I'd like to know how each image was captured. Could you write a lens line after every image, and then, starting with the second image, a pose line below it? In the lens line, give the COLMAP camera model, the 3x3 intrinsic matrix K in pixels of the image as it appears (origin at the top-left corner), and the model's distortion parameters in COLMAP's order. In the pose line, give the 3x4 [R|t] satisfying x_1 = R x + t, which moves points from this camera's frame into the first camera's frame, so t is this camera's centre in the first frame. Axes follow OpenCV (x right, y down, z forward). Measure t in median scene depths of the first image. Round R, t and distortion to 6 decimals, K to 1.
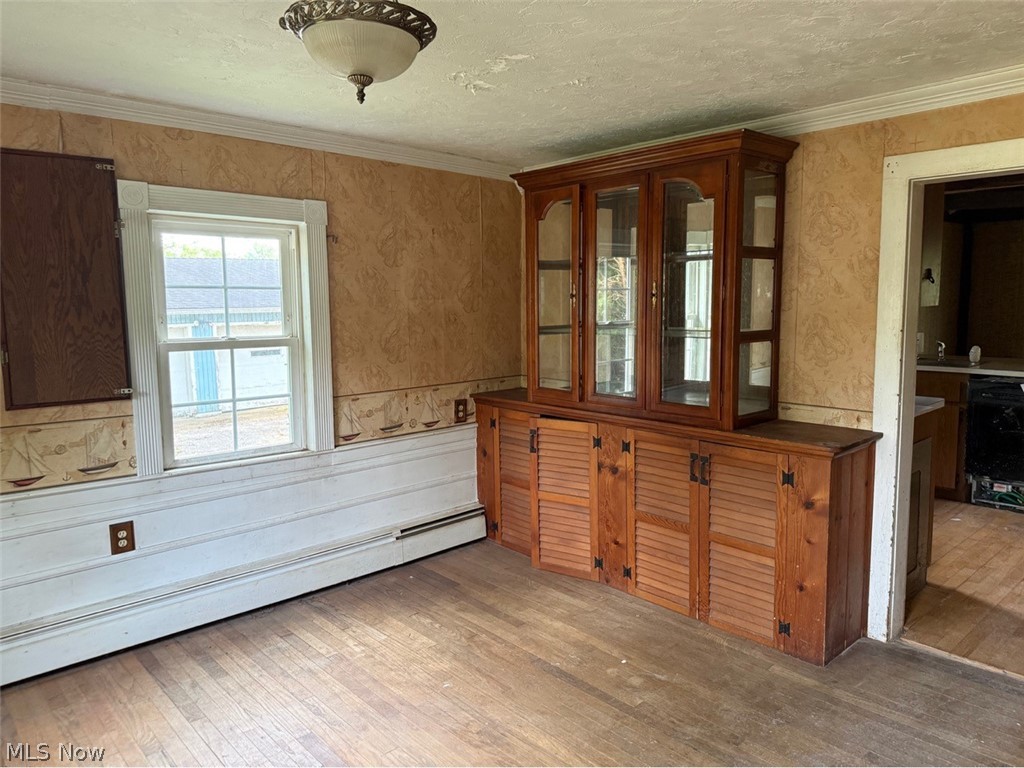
lens RADIAL K [[710.0, 0, 509.1], [0, 710.0, 382.4], [0, 0, 1]] dist [0.130965, -0.204616]
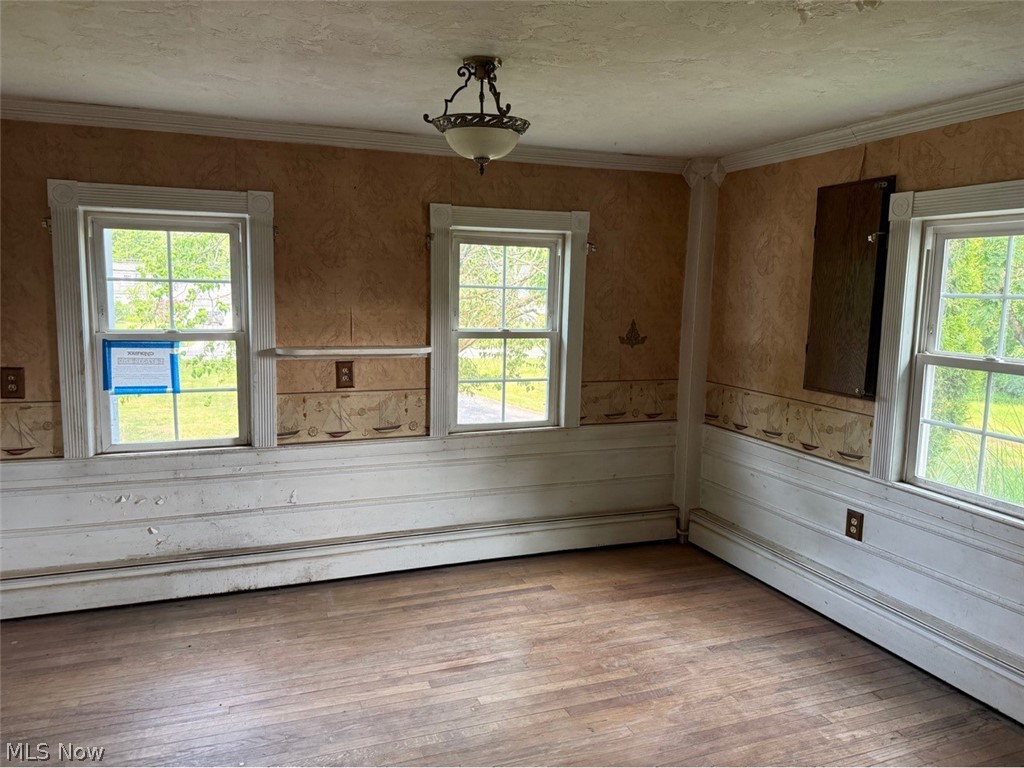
lens RADIAL K [[710.0, 0, 509.1], [0, 710.0, 382.4], [0, 0, 1]] dist [0.130965, -0.204616]
pose [[-0.368264, 0.113737, -0.922738, 0.643378], [-0.129885, 0.976462, 0.172196, -0.116215], [0.920604, 0.183264, -0.344823, 0.860592]]
